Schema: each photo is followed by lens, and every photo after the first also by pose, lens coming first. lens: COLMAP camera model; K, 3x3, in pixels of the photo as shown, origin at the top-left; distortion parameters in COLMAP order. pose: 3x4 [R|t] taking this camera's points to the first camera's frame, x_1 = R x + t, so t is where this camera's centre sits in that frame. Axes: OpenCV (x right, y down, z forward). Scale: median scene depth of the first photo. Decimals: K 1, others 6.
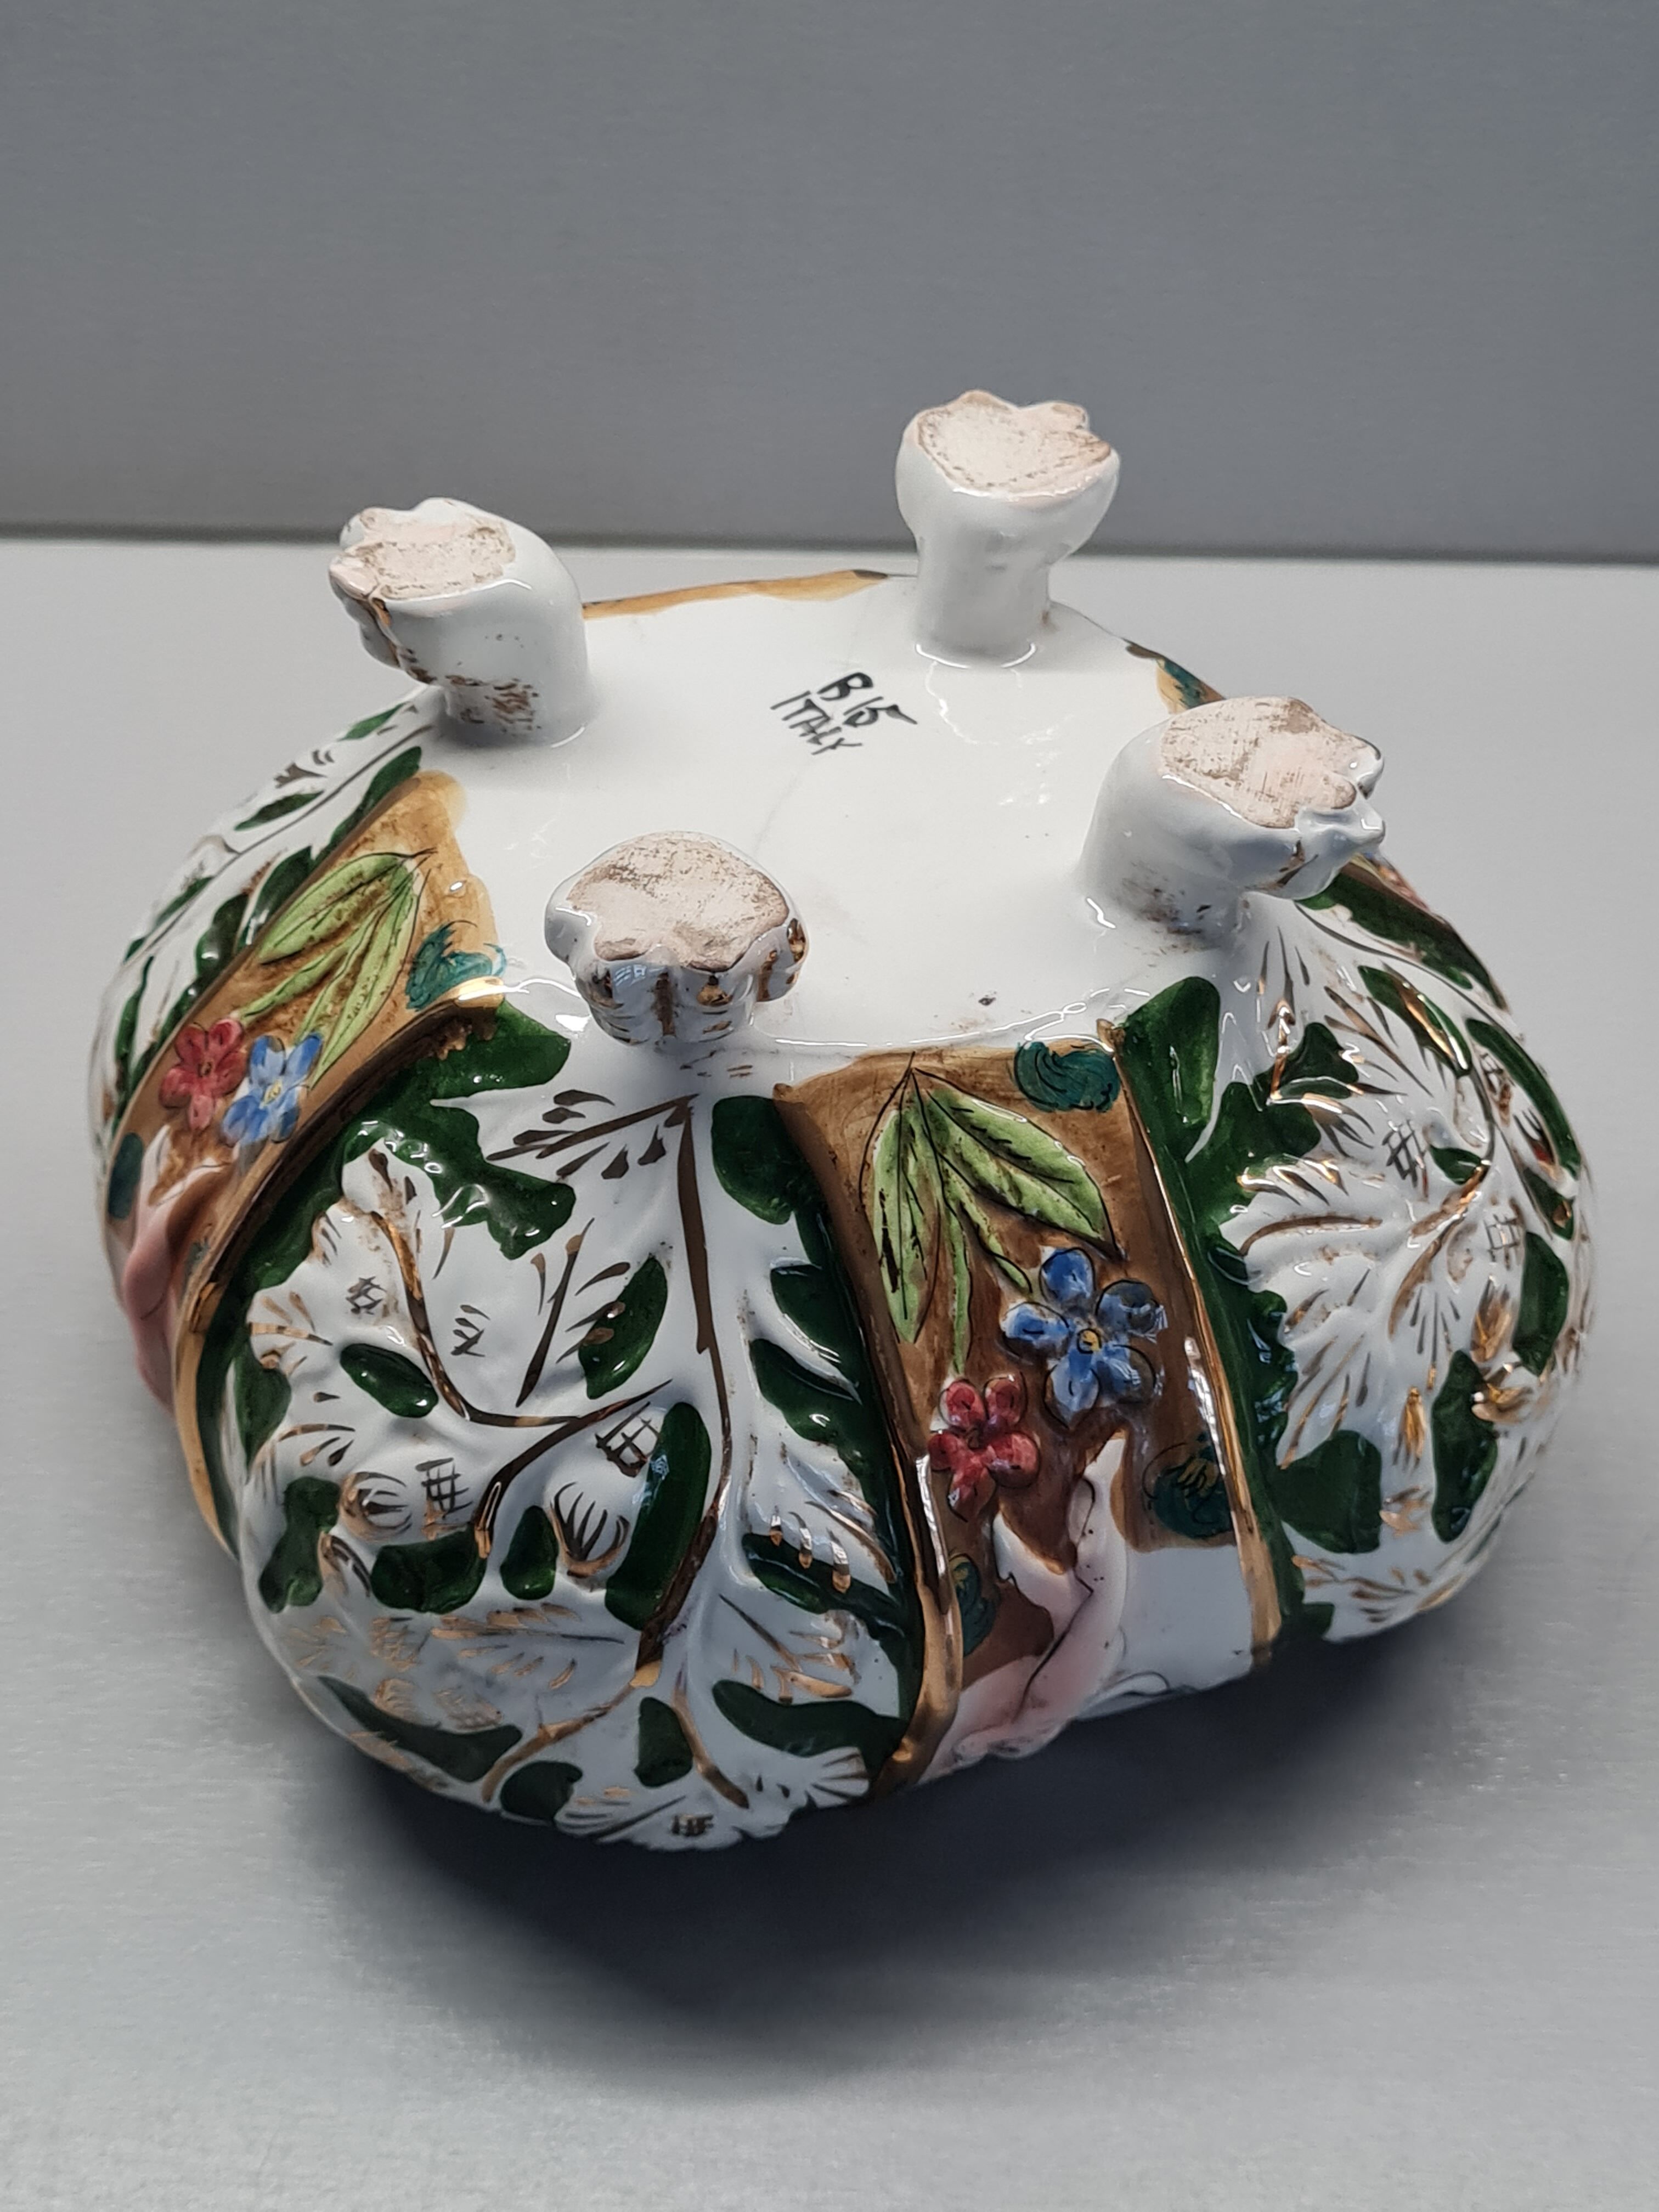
lens RADIAL K [[1730.5, 0, 829.5], [0, 1730.5, 1106.0], [0, 0, 1]] dist [-0.002755, -0.001247]
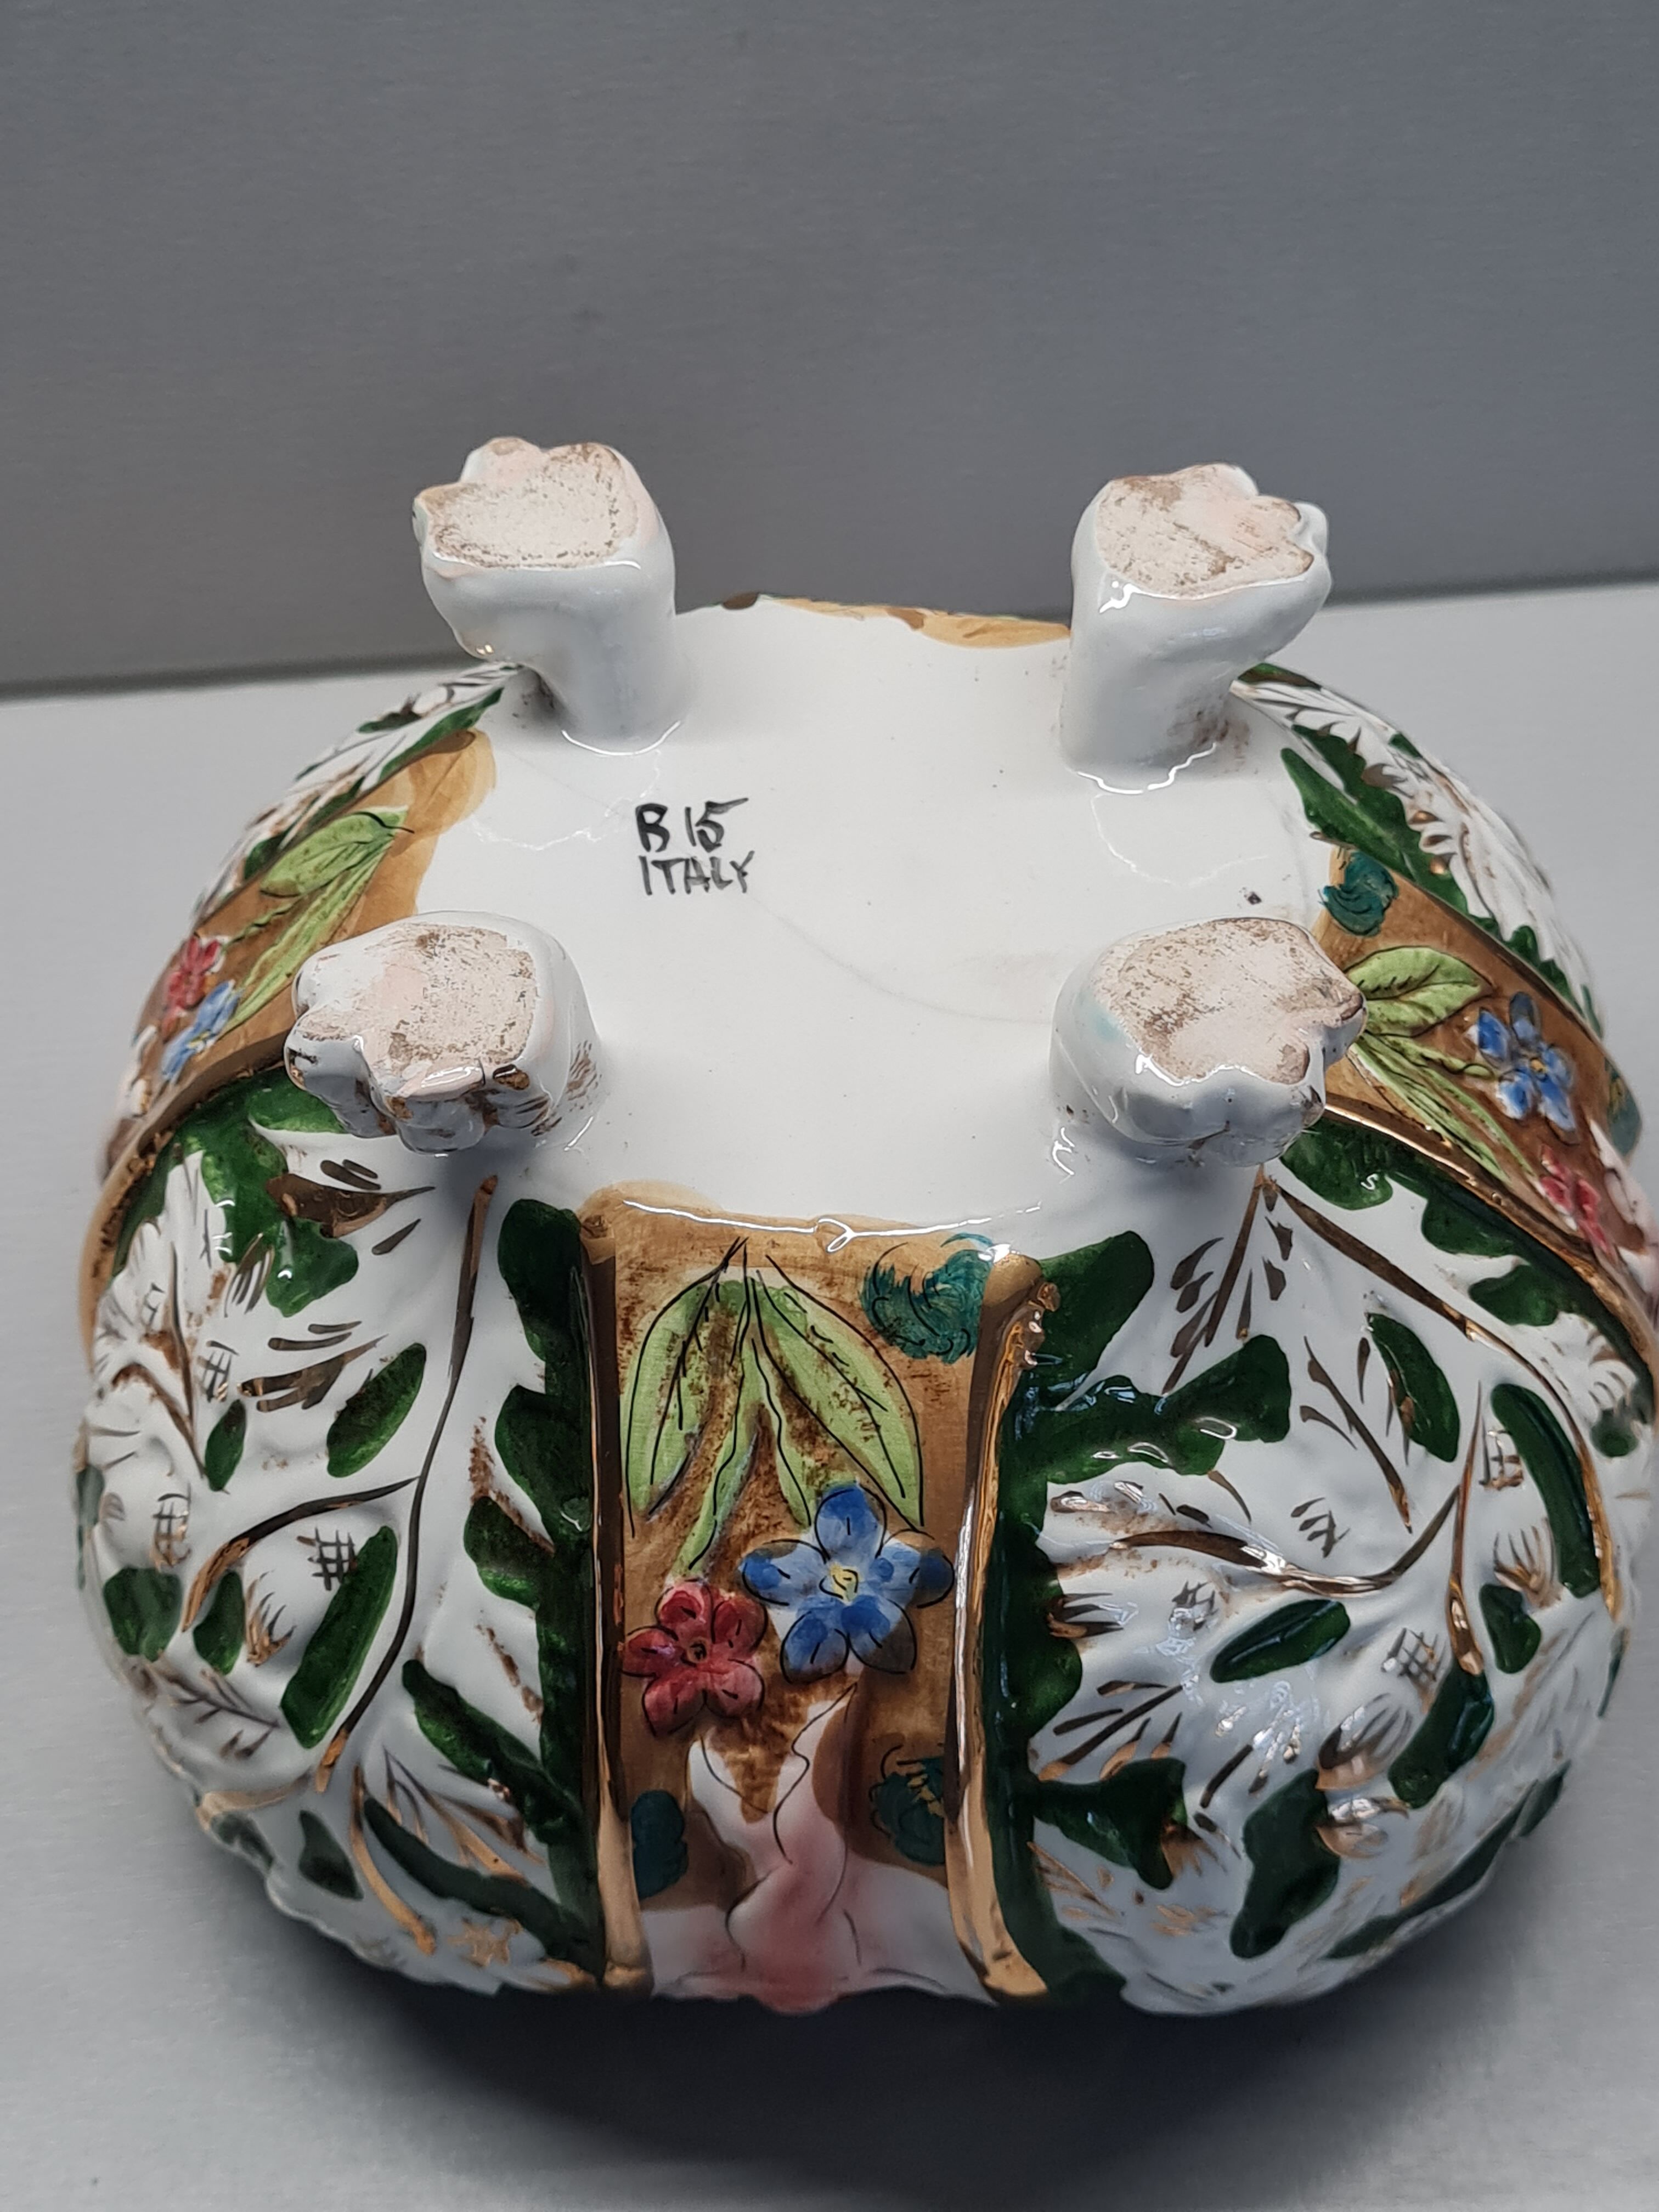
lens RADIAL K [[1891.3, 0, 829.7], [0, 1891.3, 1179.0], [0, 0, 1]] dist [-0.029167, -0.006310]
pose [[0.597384, -0.731322, 0.329091, -0.507423], [0.714379, 0.671747, 0.196009, -0.332684], [-0.364411, 0.118003, 0.923731, 0.163902]]
